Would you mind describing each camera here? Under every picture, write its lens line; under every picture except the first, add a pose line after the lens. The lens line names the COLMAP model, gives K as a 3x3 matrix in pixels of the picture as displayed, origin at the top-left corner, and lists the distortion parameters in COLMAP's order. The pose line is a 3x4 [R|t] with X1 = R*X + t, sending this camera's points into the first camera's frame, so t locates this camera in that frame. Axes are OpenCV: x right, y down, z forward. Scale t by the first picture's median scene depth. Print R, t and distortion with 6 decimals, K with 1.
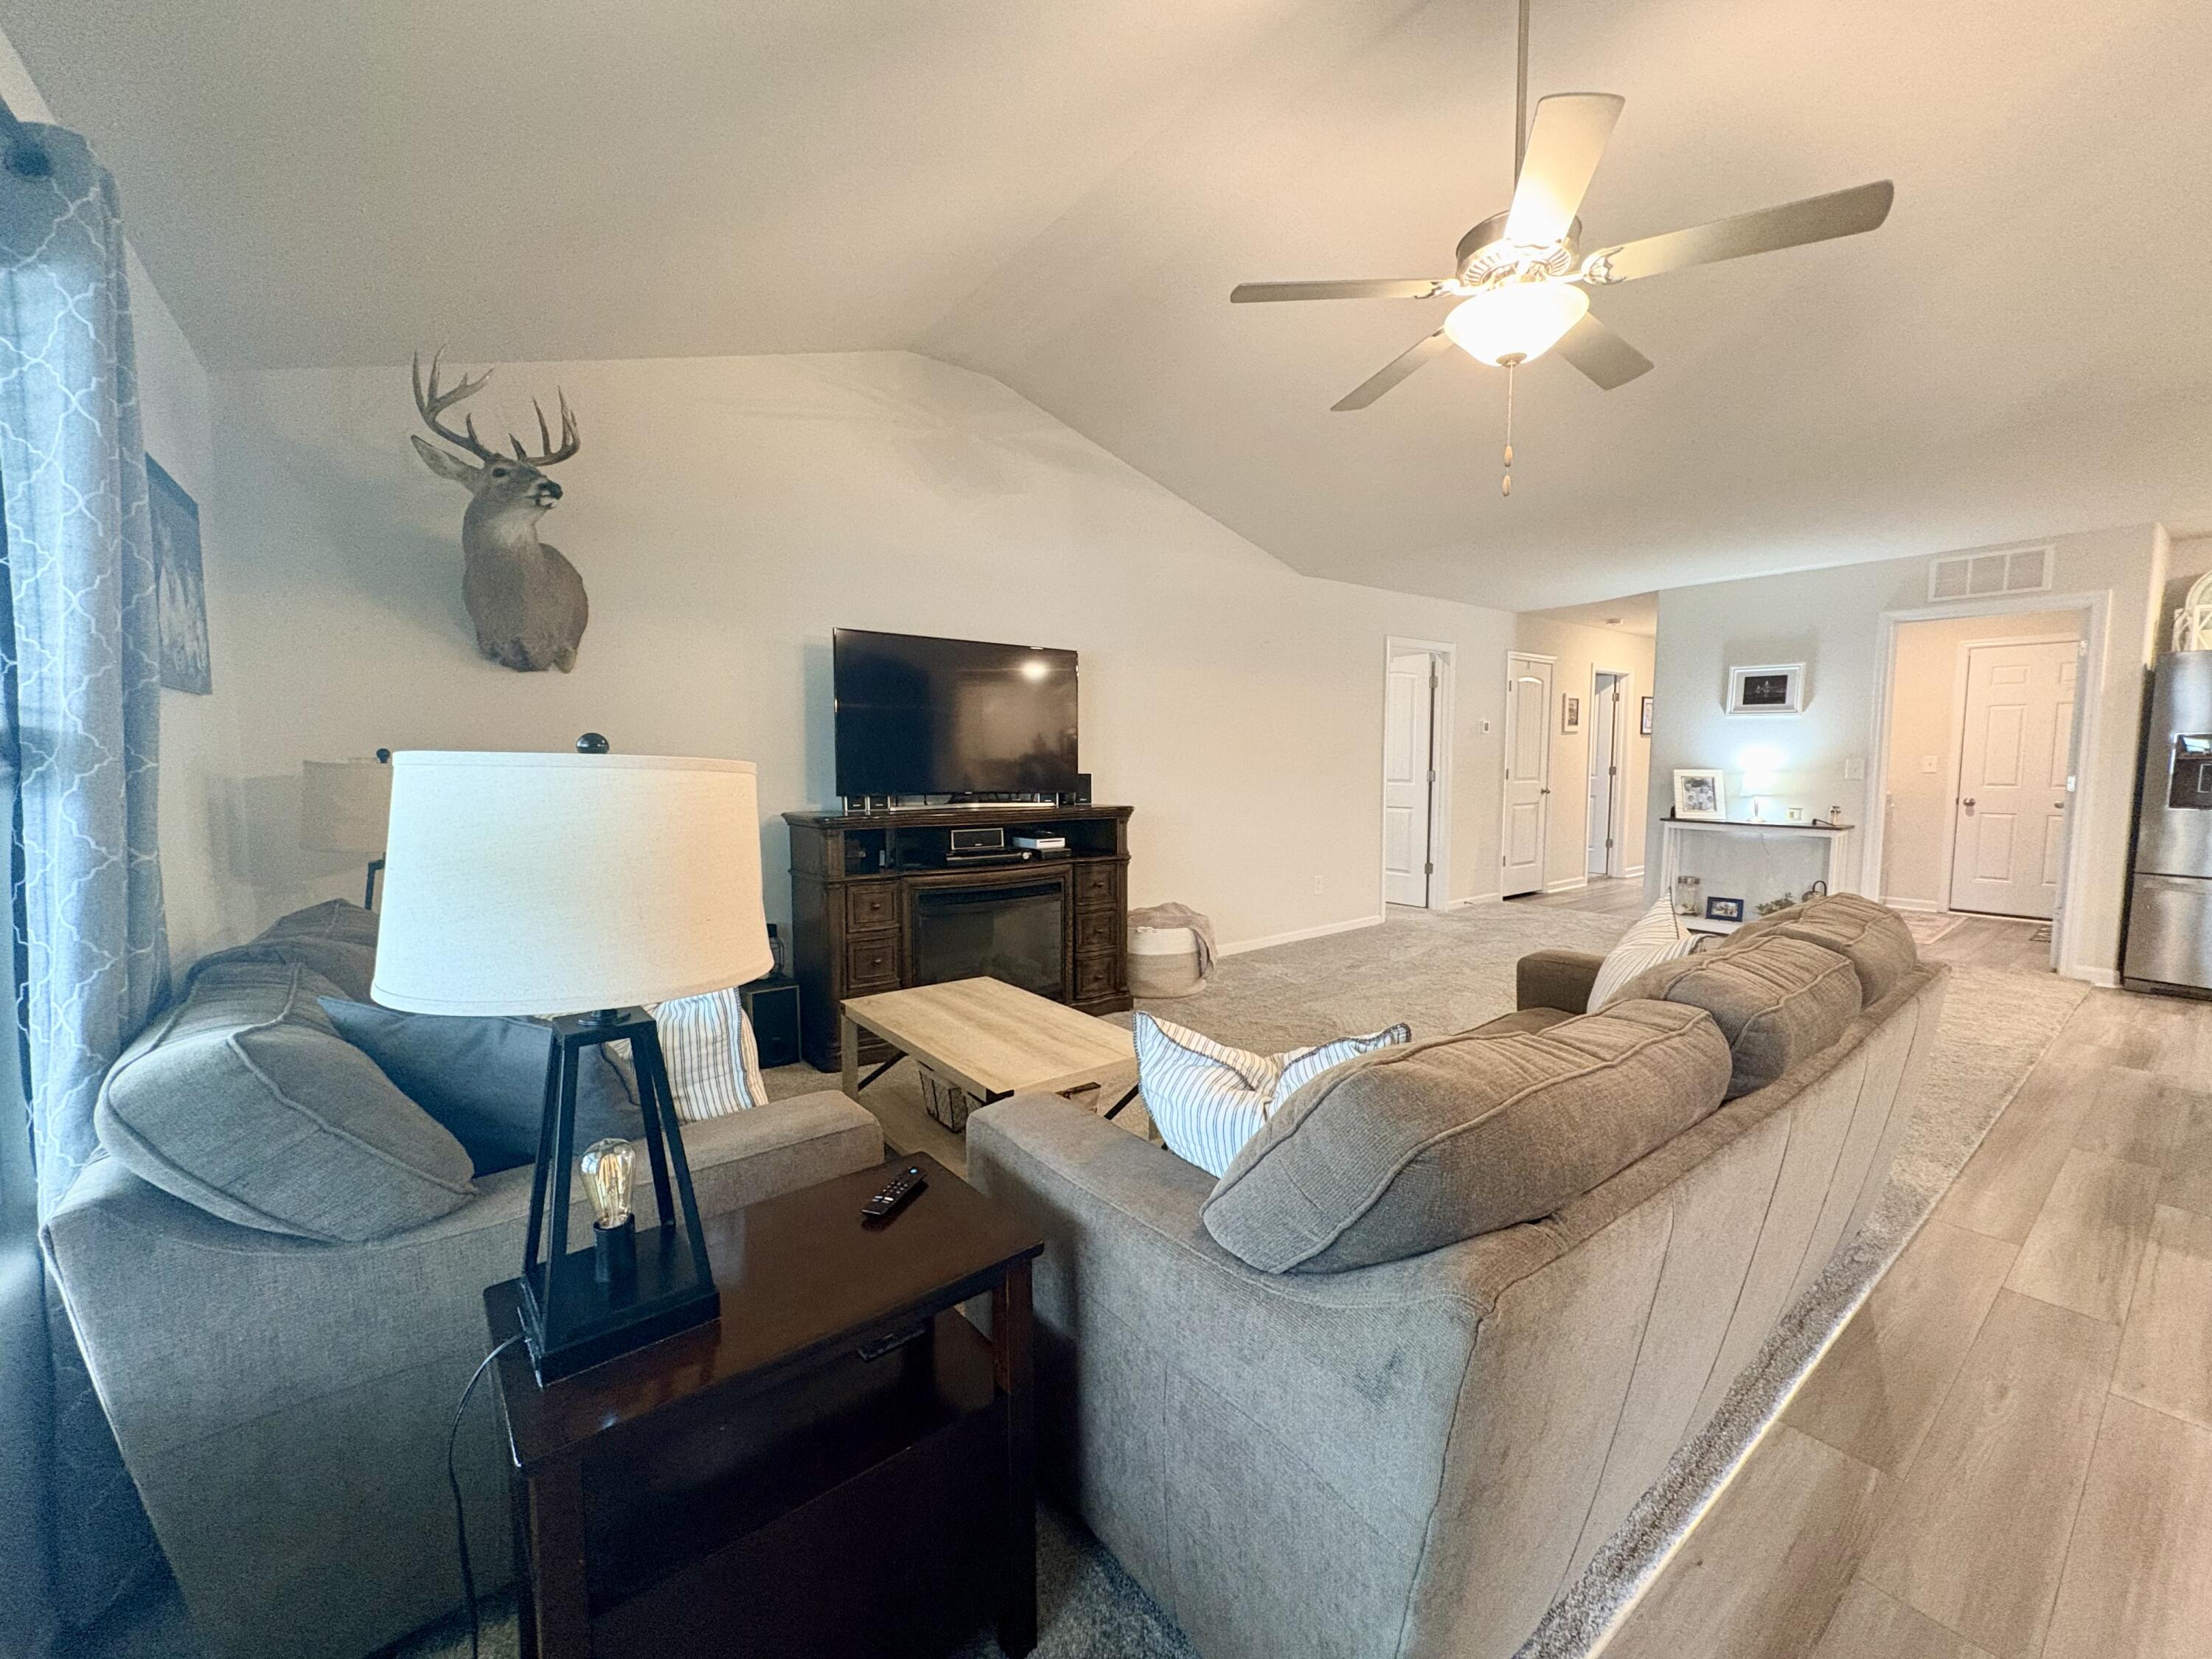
lens RADIAL K [[880.1, 0, 1099.5], [0, 880.1, 831.3], [0, 0, 1]] dist [-0.000404, 0.000567]
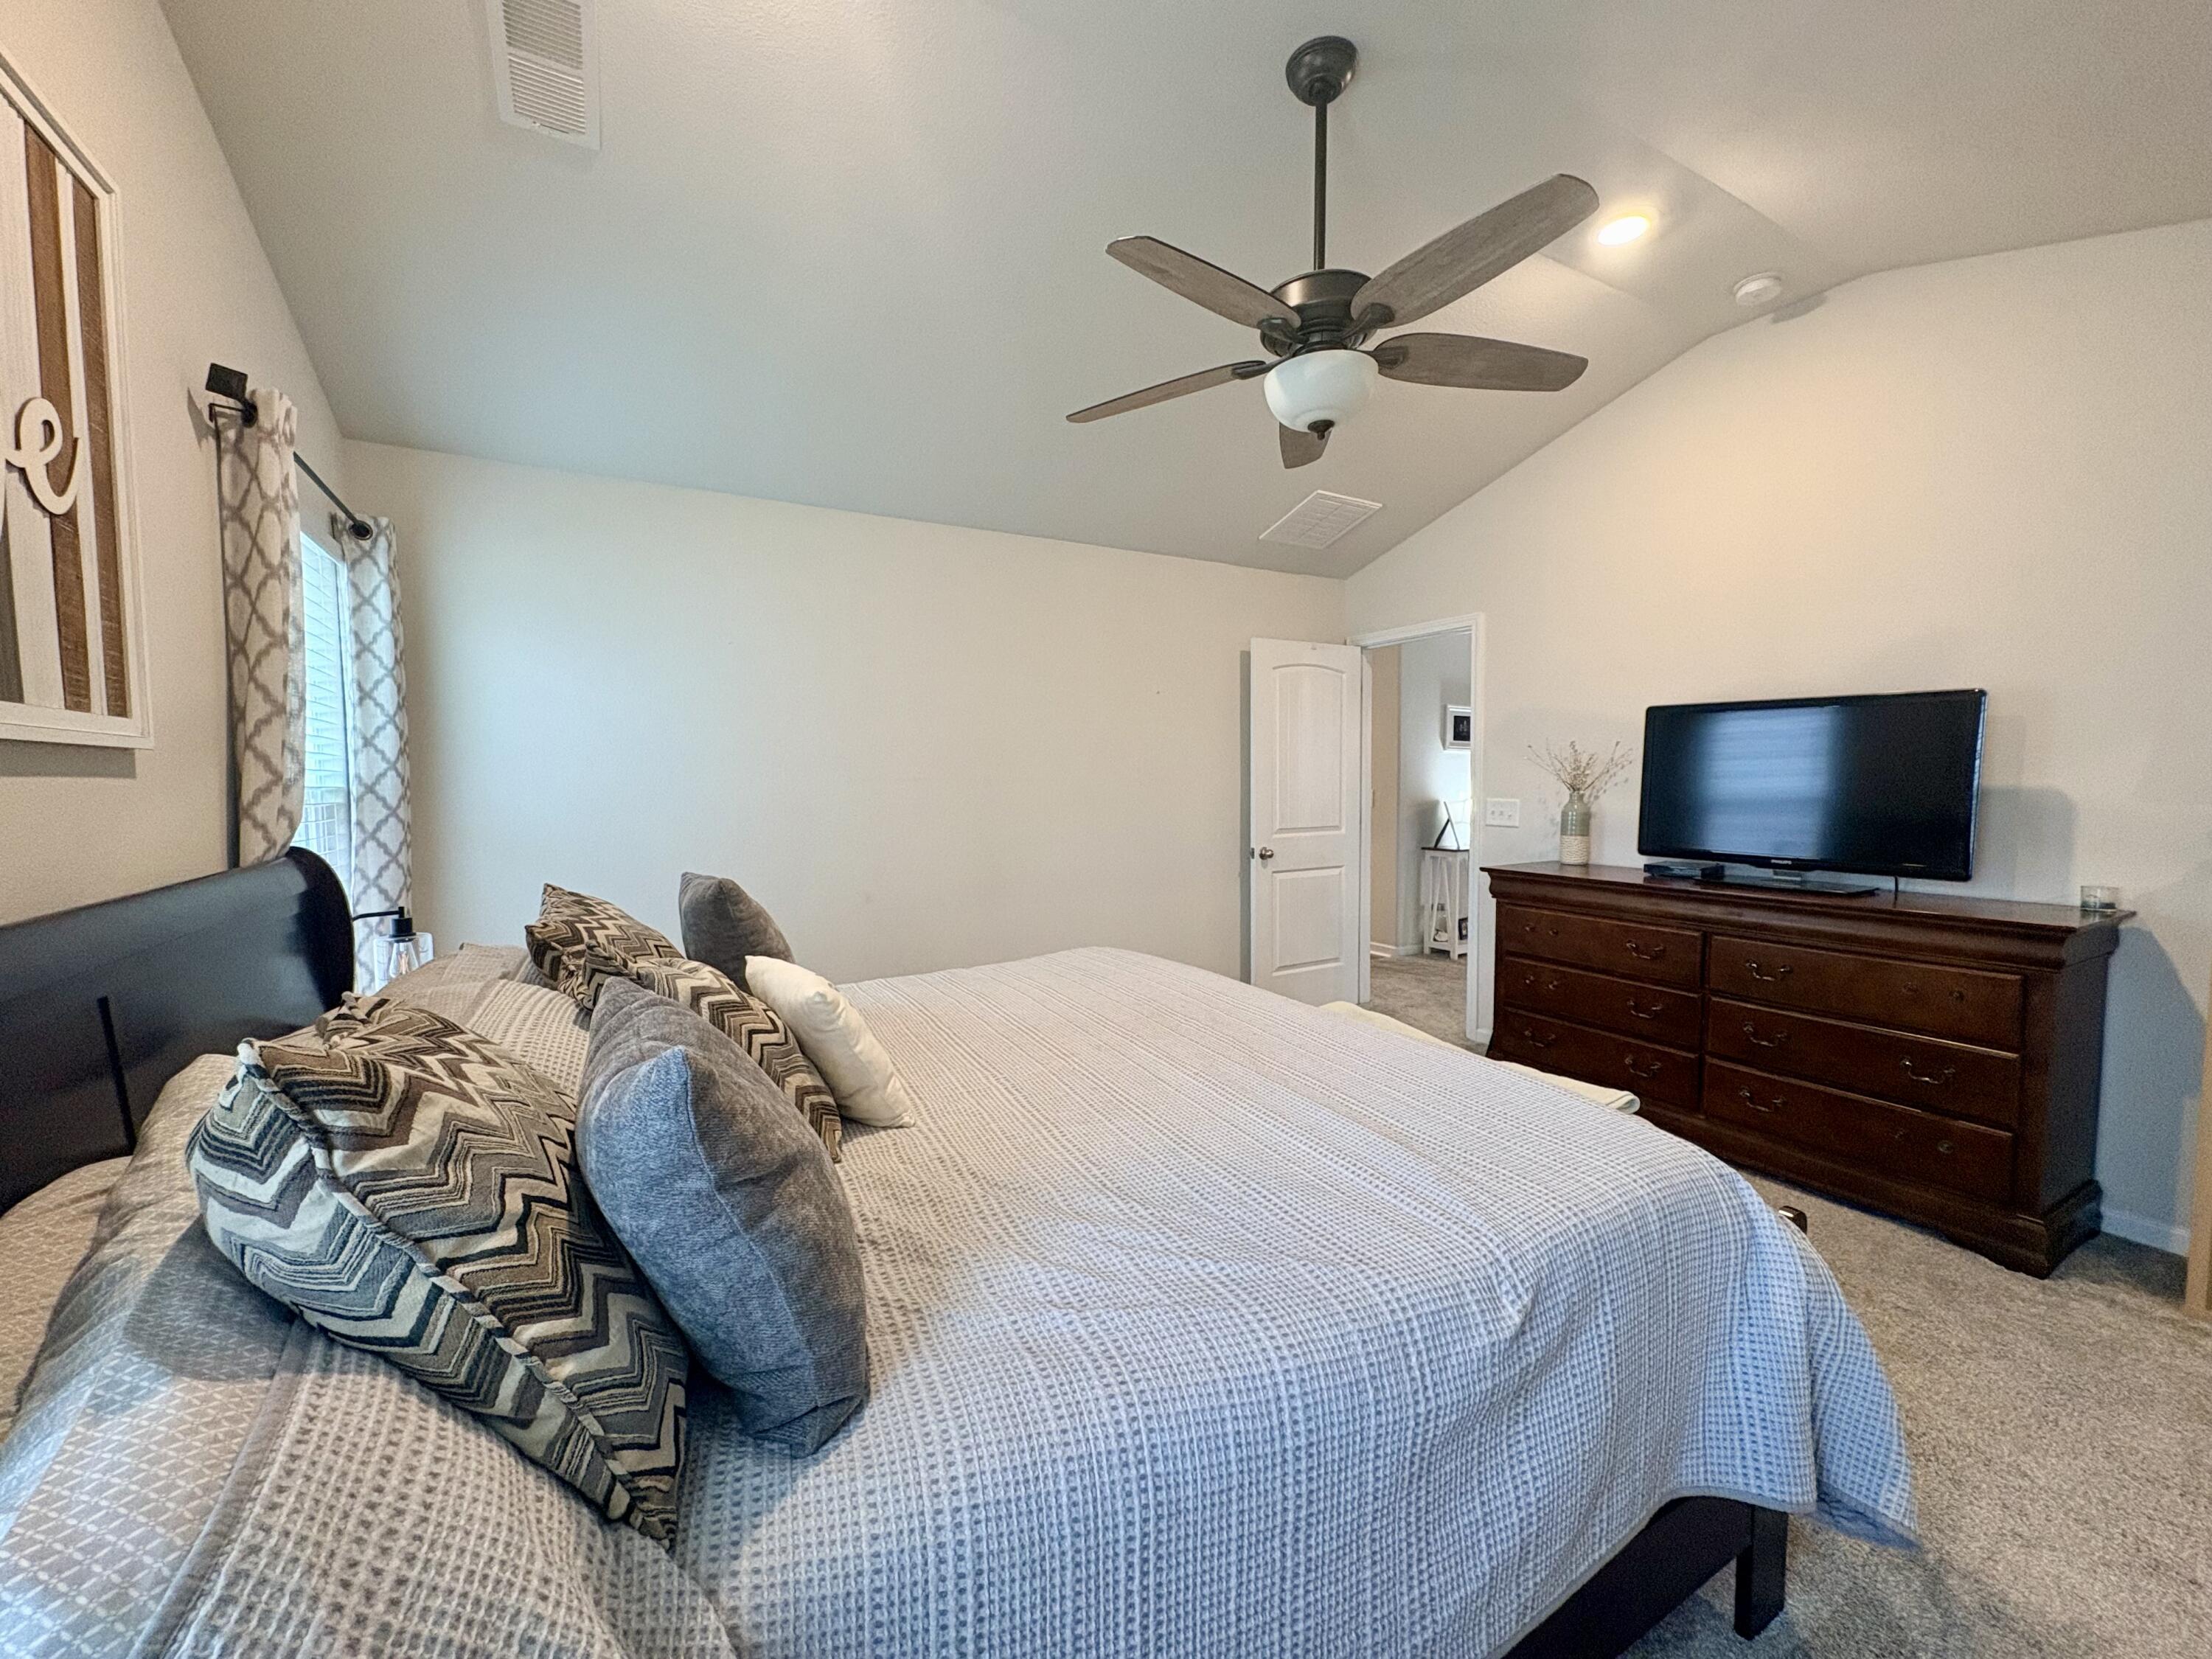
lens RADIAL K [[880.1, 0, 1097.4], [0, 880.1, 832.9], [0, 0, 1]] dist [-0.000404, 0.000567]
pose [[0.123270, -0.058836, 0.990627, -0.440239], [0.092048, 0.994615, 0.047619, -0.129778], [-0.988095, 0.085315, 0.128022, 1.381767]]
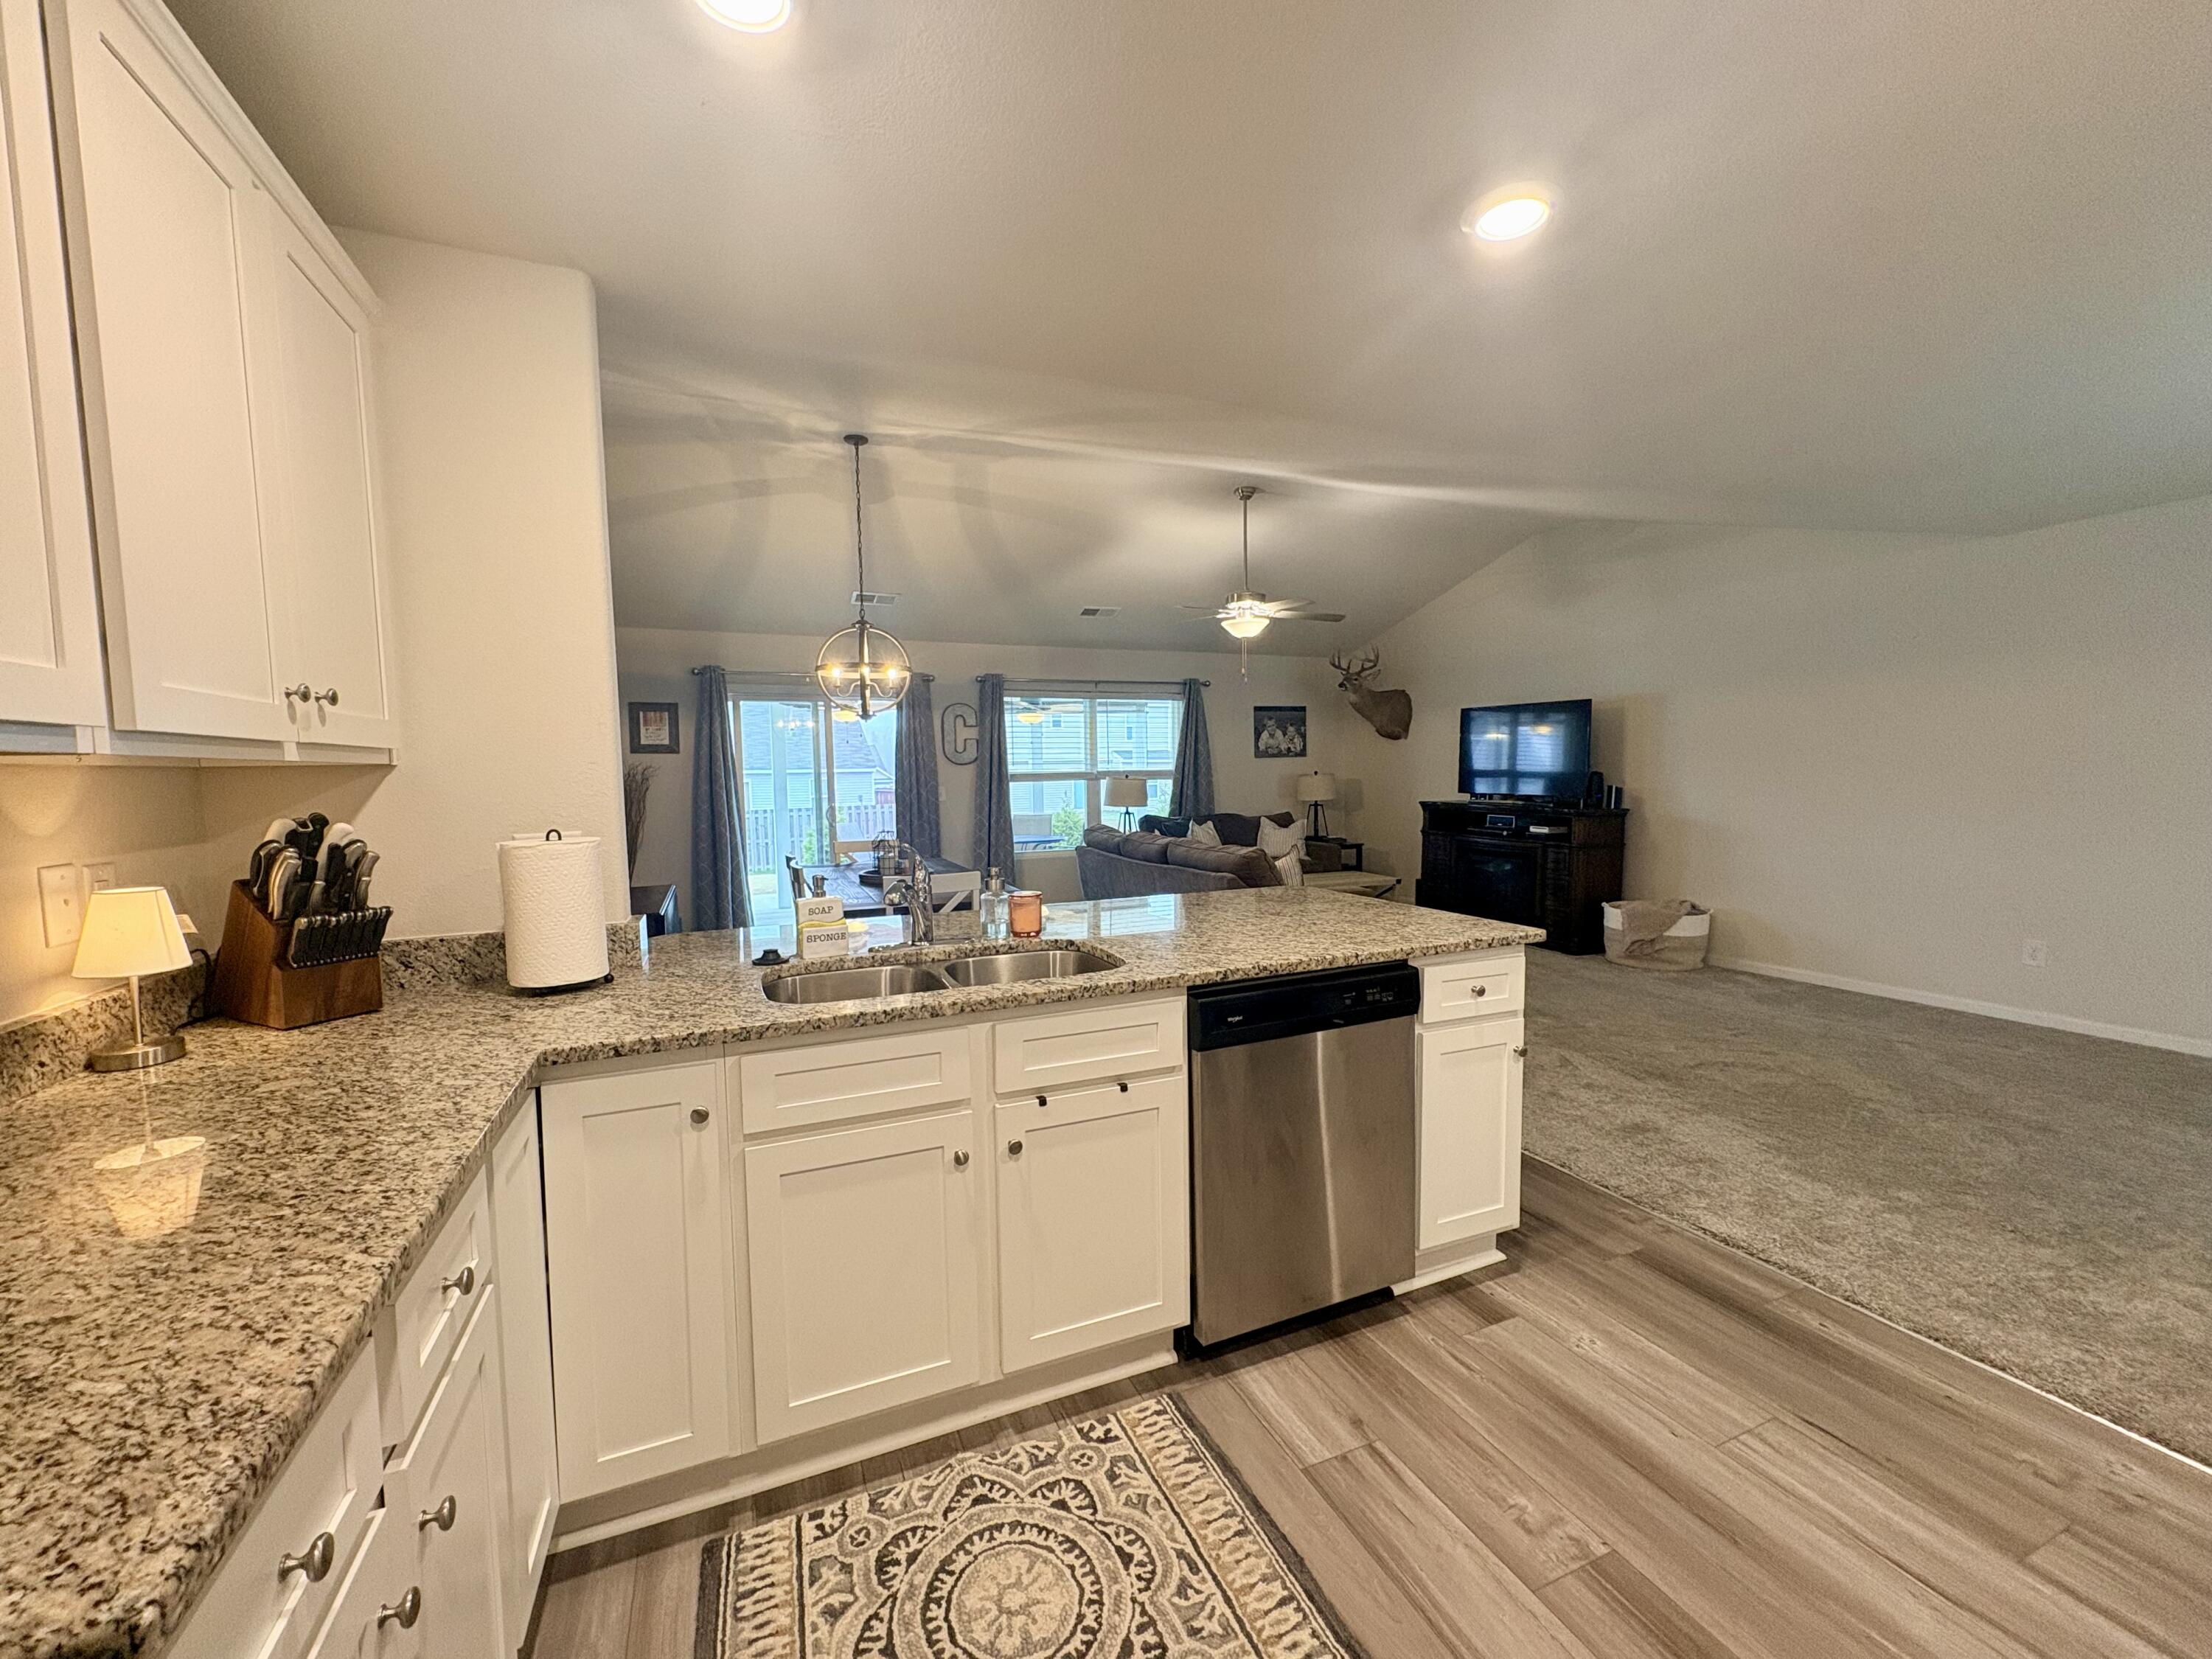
lens RADIAL K [[880.1, 0, 1096.3], [0, 880.1, 831.2], [0, 0, 1]] dist [-0.000404, 0.000567]
pose [[-0.250988, 0.073668, -0.965183, 1.208133], [-0.068309, 0.993266, 0.093574, -0.055369], [0.965577, 0.089417, -0.244265, 0.462855]]
